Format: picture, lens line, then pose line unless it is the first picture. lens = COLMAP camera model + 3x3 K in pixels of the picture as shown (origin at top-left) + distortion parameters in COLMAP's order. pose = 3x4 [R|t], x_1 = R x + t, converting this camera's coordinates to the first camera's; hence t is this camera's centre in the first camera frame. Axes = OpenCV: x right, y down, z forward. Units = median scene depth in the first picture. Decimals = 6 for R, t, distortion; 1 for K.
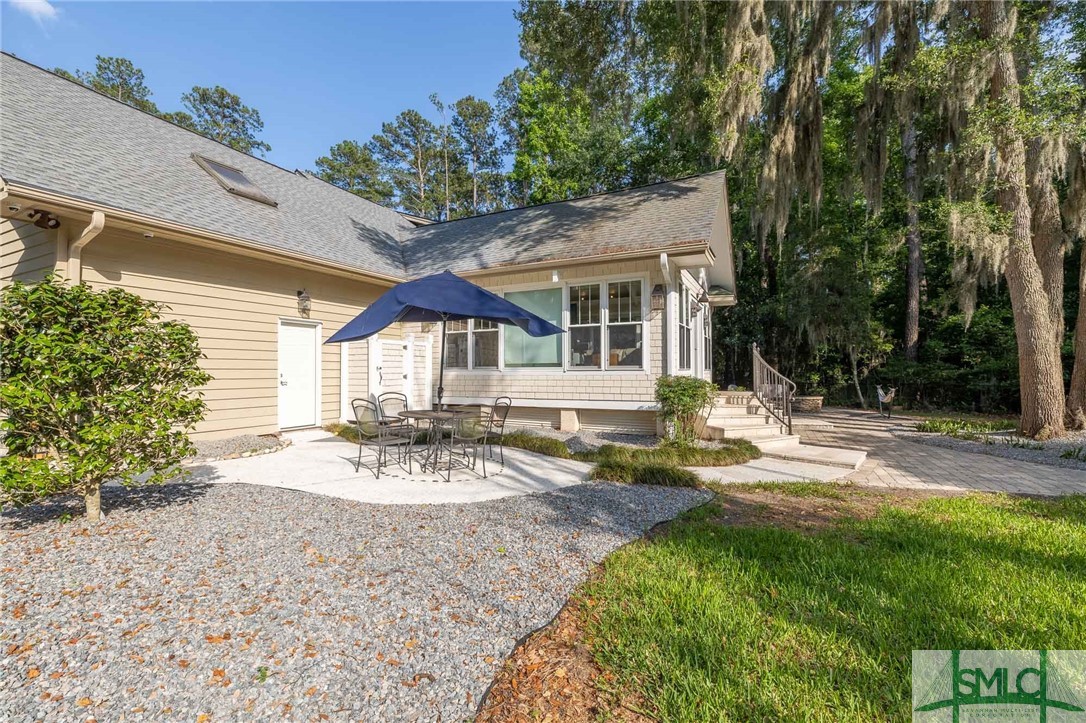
lens RADIAL K [[467.3, 0, 543.0], [0, 467.3, 361.5], [0, 0, 1]] dist [-0.000076, -0.000157]
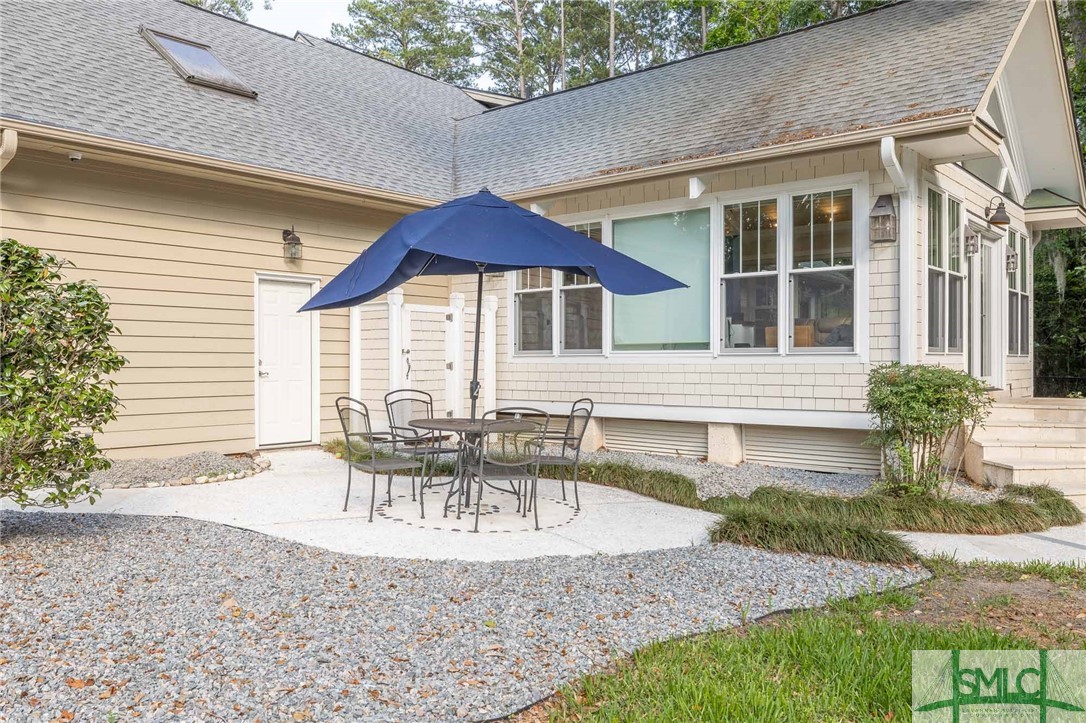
lens RADIAL K [[856.8, 0, 543.0], [0, 856.8, 361.5], [0, 0, 1]] dist [-0.002720, -0.000356]
pose [[0.970751, 0.002478, -0.240076, 0.111184], [0.002531, 0.999786, 0.020553, 0.005379], [0.240075, -0.020559, 0.970537, -0.055826]]
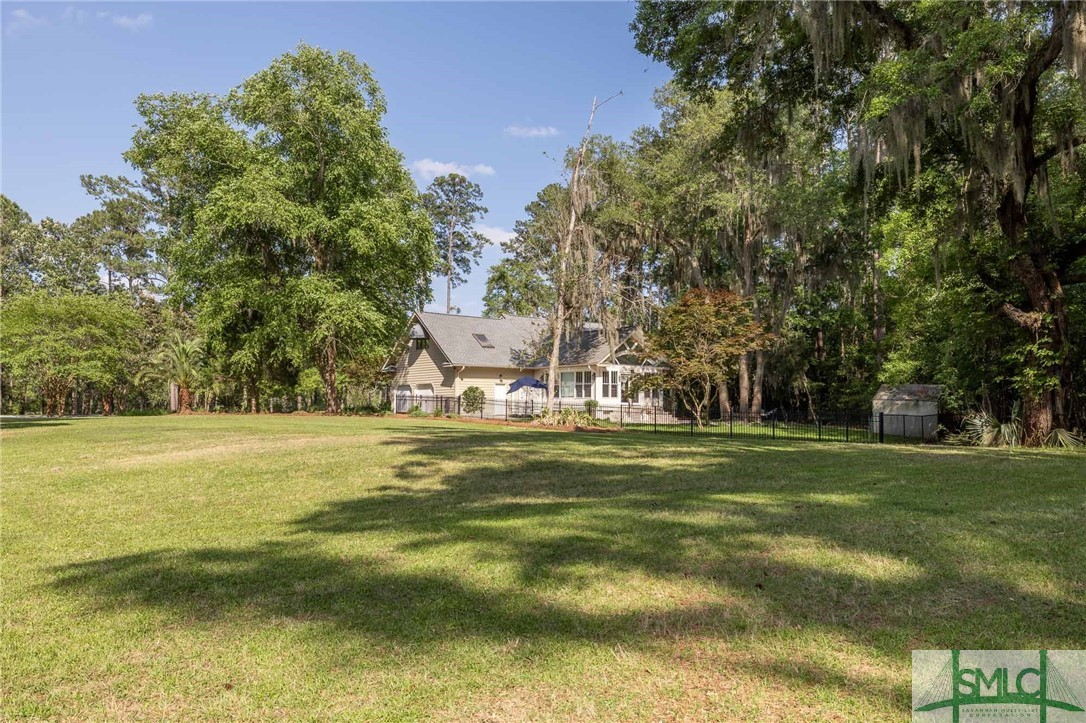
lens RADIAL K [[810.2, 0, 526.8], [0, 810.2, 363.0], [0, 0, 1]] dist [0.000189, -0.000706]
pose [[0.890400, -0.017654, -0.454837, 2.749860], [0.001950, 0.999386, -0.034974, -0.033767], [0.455176, 0.030254, 0.889888, -4.901333]]
